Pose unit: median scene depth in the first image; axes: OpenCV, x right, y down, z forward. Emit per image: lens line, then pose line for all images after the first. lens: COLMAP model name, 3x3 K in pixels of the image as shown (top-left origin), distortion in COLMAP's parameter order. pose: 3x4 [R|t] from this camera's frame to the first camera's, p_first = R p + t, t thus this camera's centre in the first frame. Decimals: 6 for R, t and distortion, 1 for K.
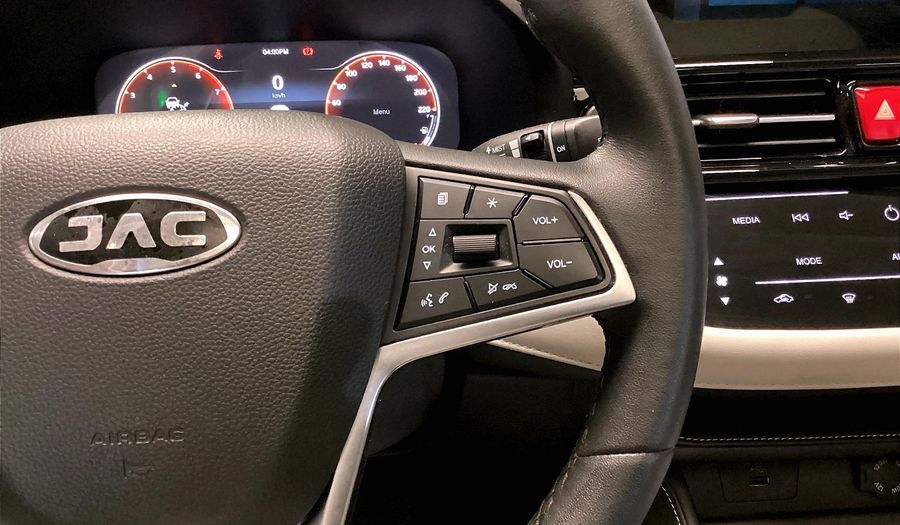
lens RADIAL K [[854.6, 0, 442.5], [0, 854.6, 259.7], [0, 0, 1]] dist [0.036333, 0.000000]
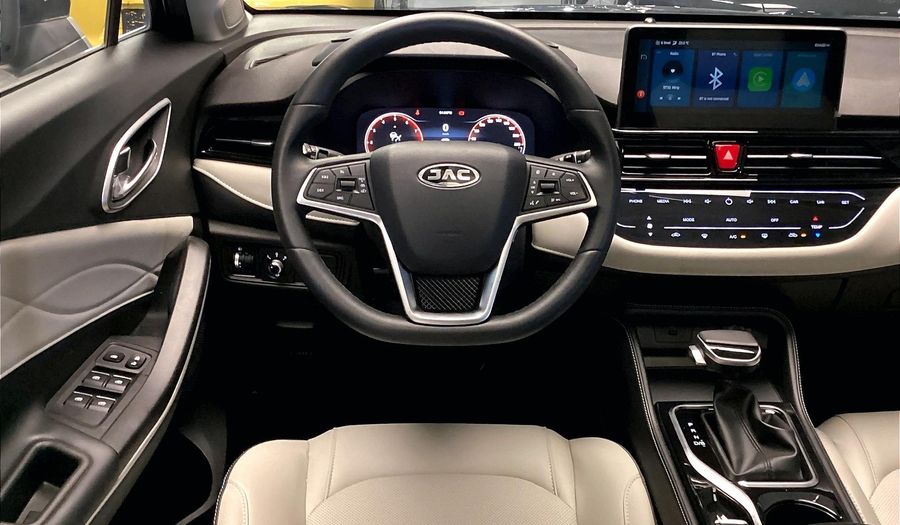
lens RADIAL K [[854.6, 0, 480.7], [0, 854.6, 265.5], [0, 0, 1]] dist [0.036333, 0.000000]
pose [[0.998639, 0.051850, -0.005640, -0.097257], [-0.052020, 0.997995, -0.036063, 0.220505], [0.003759, 0.036308, 0.999334, -1.188158]]
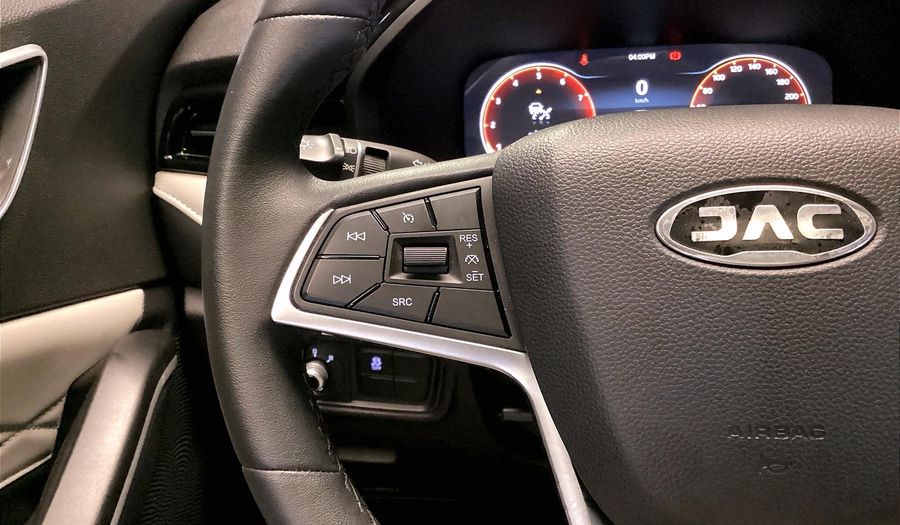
lens RADIAL K [[854.6, 0, 456.8], [0, 854.6, 266.0], [0, 0, 1]] dist [0.036333, 0.000000]
pose [[0.984265, 0.034410, -0.173316, -0.266501], [-0.036243, 0.999315, -0.007424, 0.018112], [0.172942, 0.013588, 0.984838, -0.015733]]
